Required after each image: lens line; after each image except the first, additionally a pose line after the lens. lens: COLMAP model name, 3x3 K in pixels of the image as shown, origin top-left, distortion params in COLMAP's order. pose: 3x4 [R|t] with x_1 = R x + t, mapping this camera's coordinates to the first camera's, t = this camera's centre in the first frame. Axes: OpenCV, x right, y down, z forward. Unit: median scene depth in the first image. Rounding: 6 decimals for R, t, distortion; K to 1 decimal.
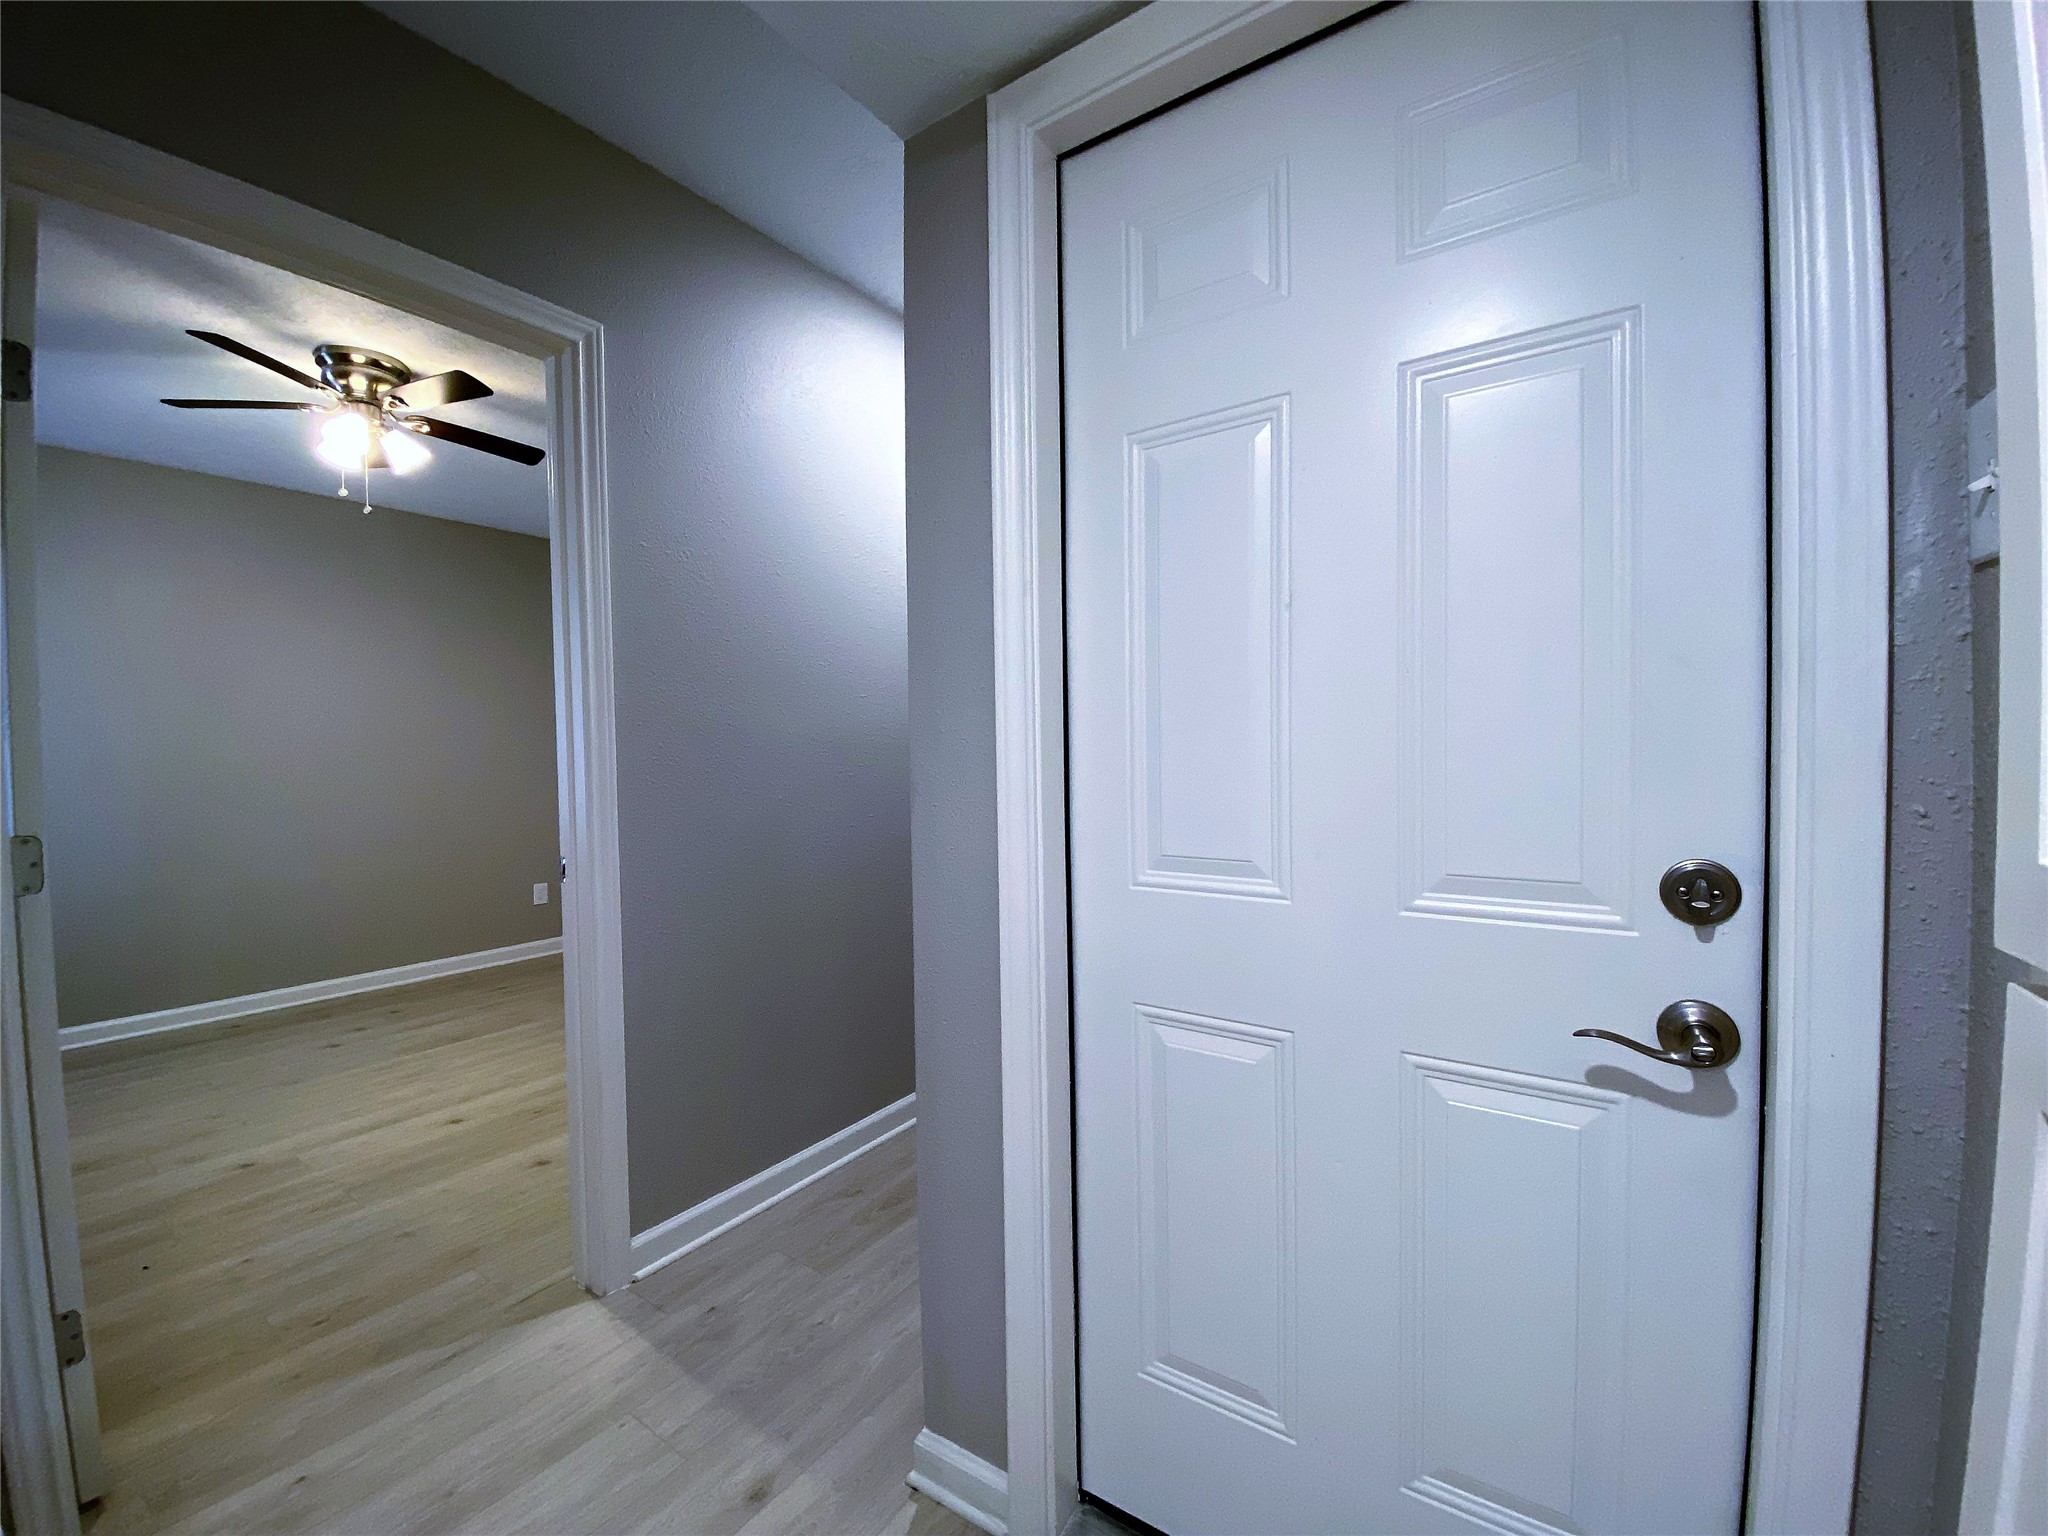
lens RADIAL K [[825.5, 0, 1024.0], [0, 825.5, 768.0], [0, 0, 1]] dist [-0.000229, 0.000000]
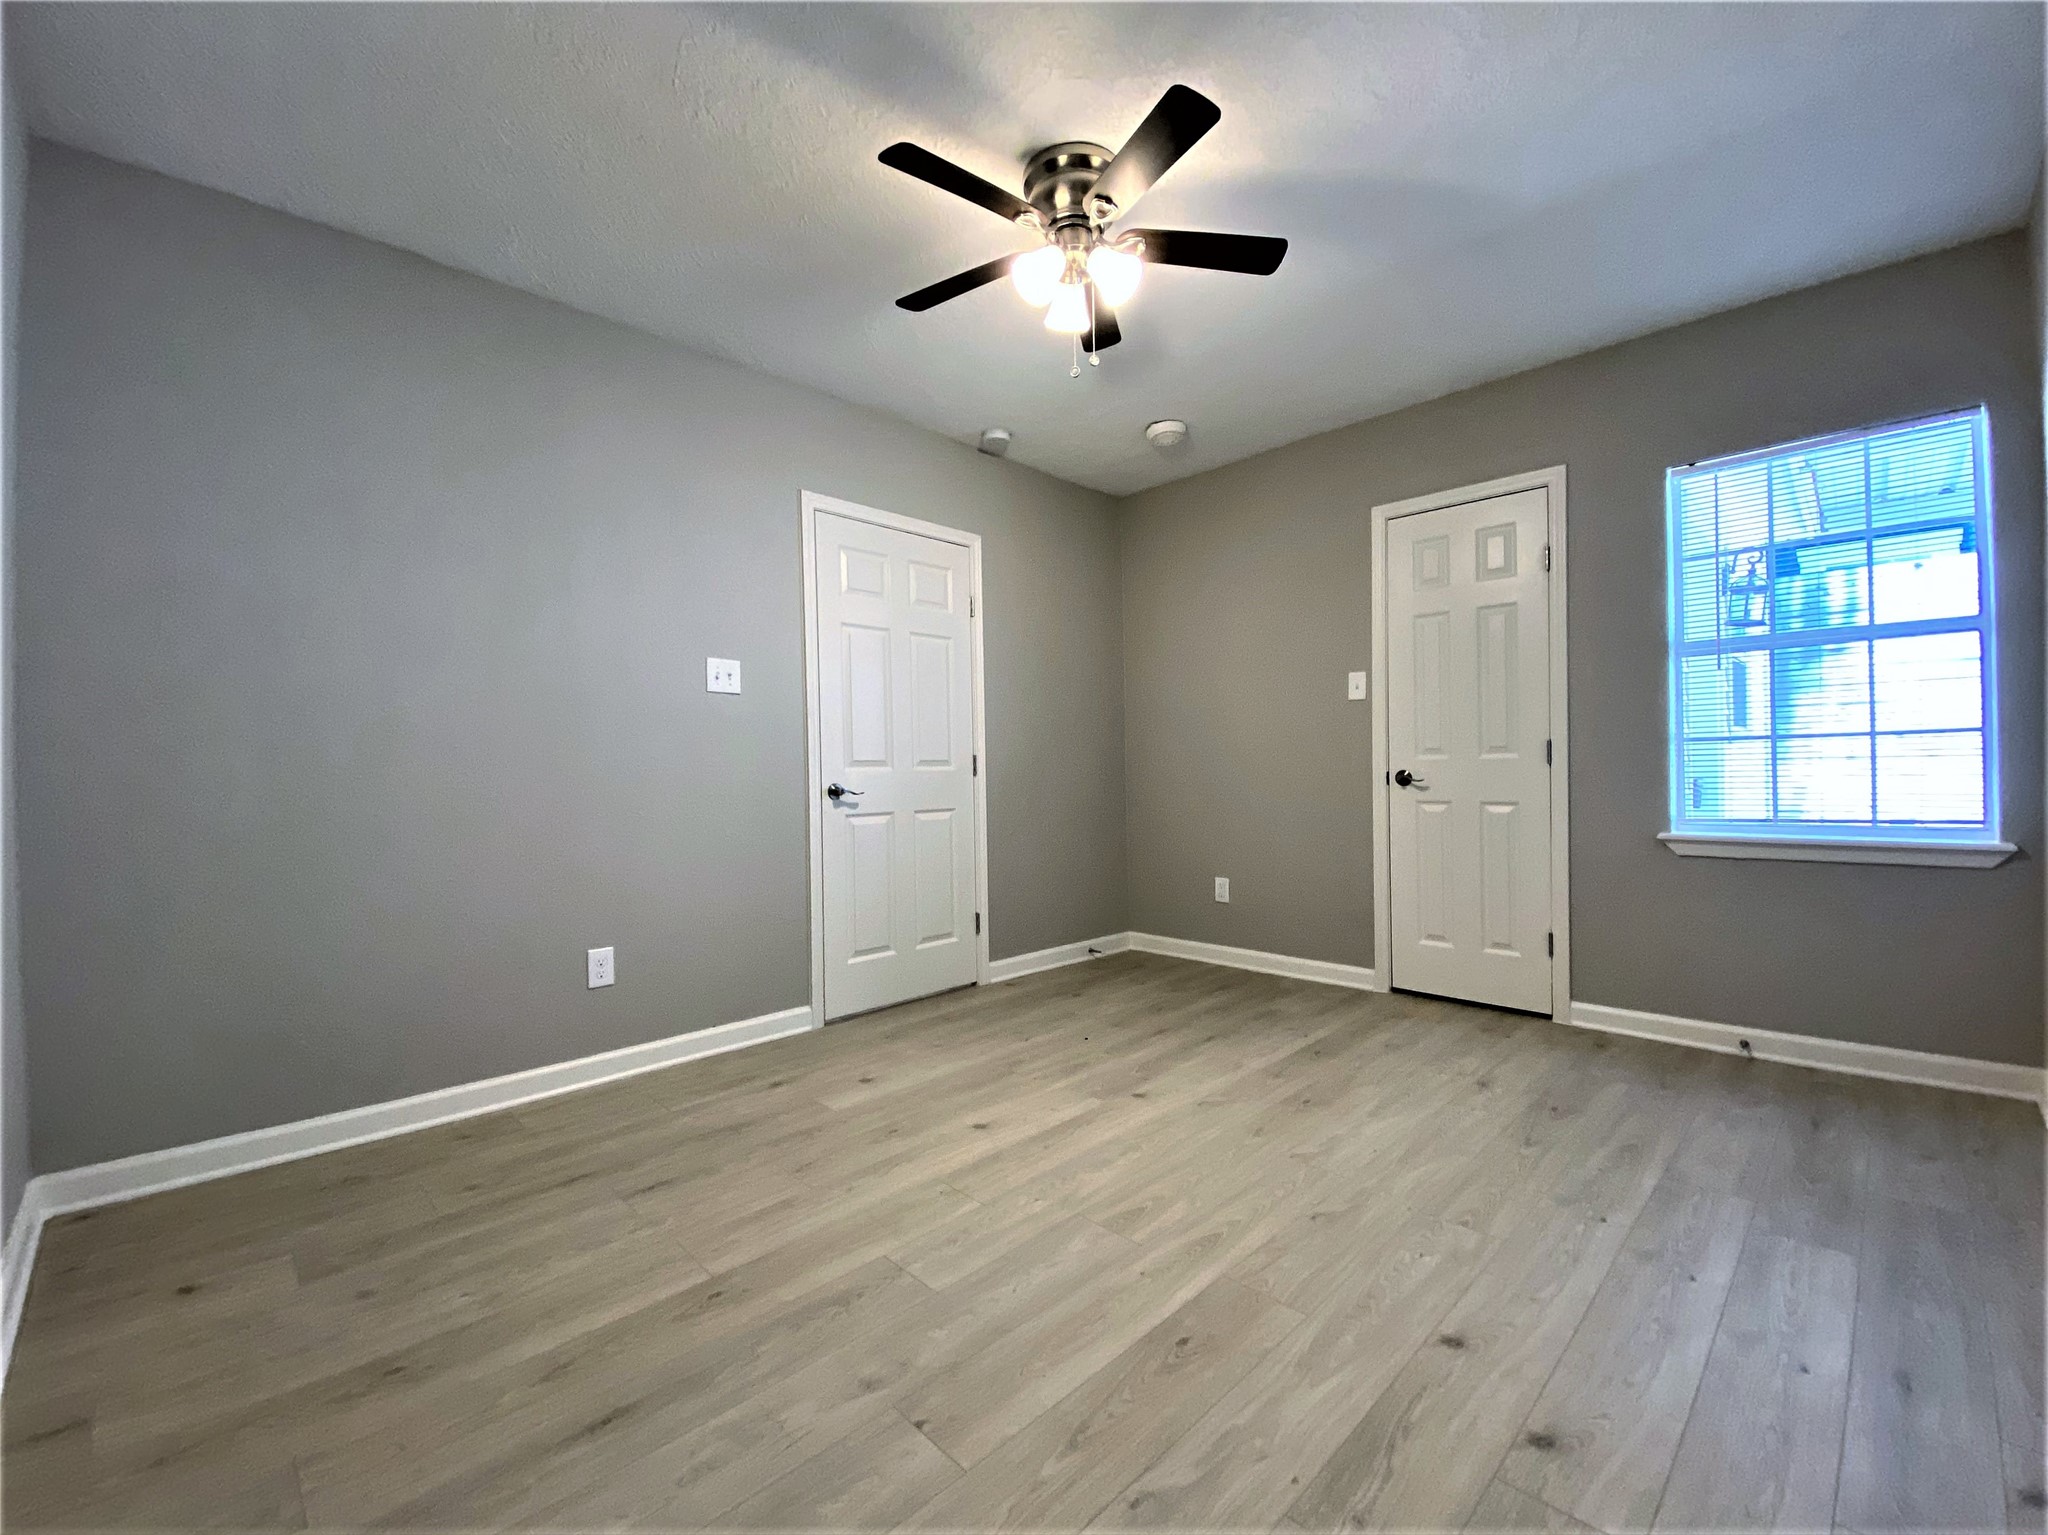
lens RADIAL K [[825.5, 0, 1024.0], [0, 825.5, 767.5], [0, 0, 1]] dist [-0.000229, 0.000000]
pose [[-0.982099, 0.038489, 0.184393, -0.879980], [0.043309, 0.998815, 0.022185, 0.040747], [-0.183321, 0.029774, -0.982602, 1.768543]]
